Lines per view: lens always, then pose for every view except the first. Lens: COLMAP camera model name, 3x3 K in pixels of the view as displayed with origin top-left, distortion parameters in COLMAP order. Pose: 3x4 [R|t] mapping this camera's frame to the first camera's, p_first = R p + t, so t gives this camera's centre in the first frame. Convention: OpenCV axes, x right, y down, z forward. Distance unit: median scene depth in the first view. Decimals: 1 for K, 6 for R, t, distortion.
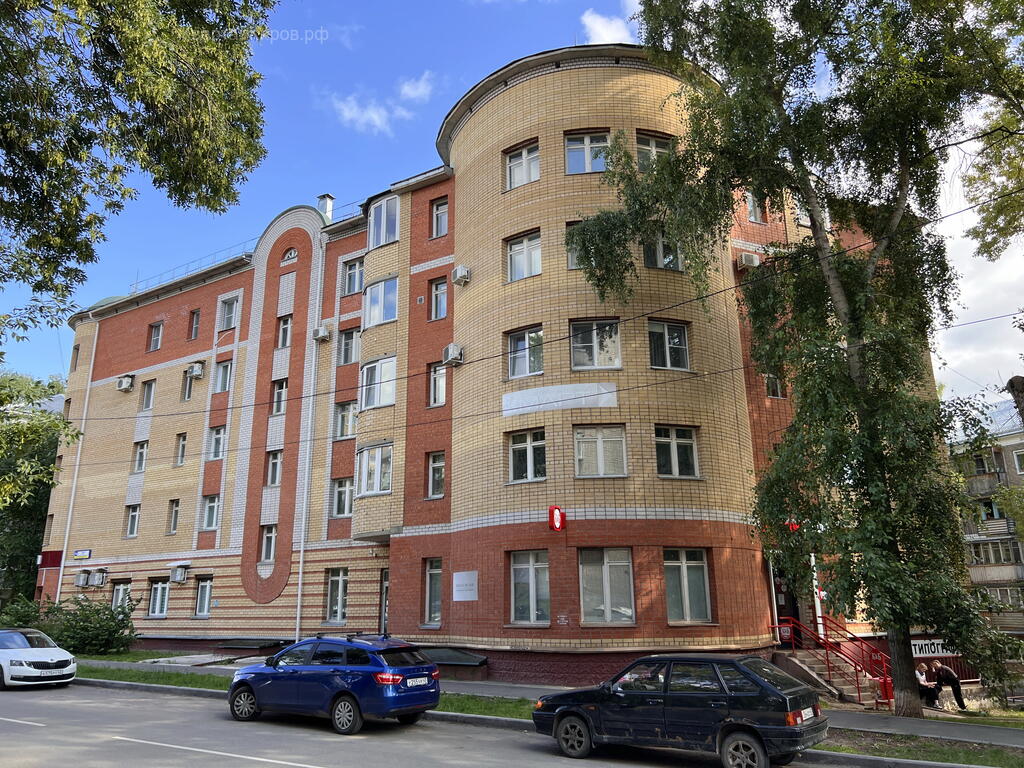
lens RADIAL K [[781.9, 0, 509.7], [0, 781.9, 377.9], [0, 0, 1]] dist [0.063813, -0.093405]
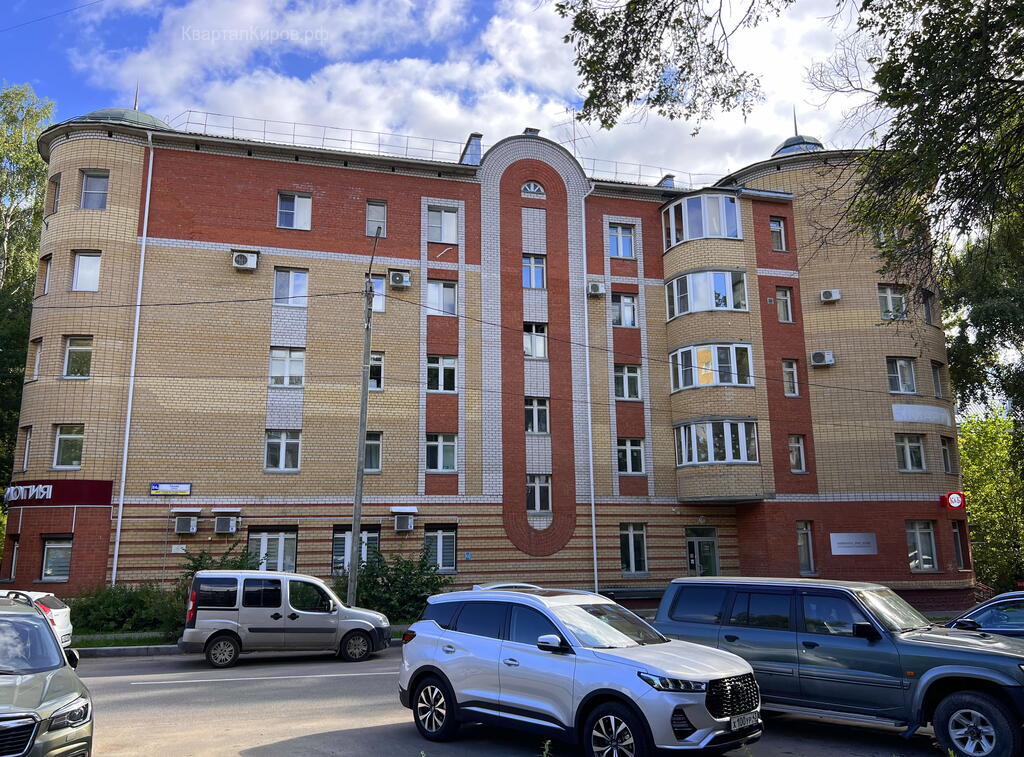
lens RADIAL K [[785.1, 0, 518.0], [0, 785.1, 376.4], [0, 0, 1]] dist [0.069693, -0.095298]
pose [[0.674966, 0.156254, 0.721114, -1.025352], [-0.200386, 0.979407, -0.024660, 0.098047], [-0.710117, -0.127856, 0.692377, 0.372004]]
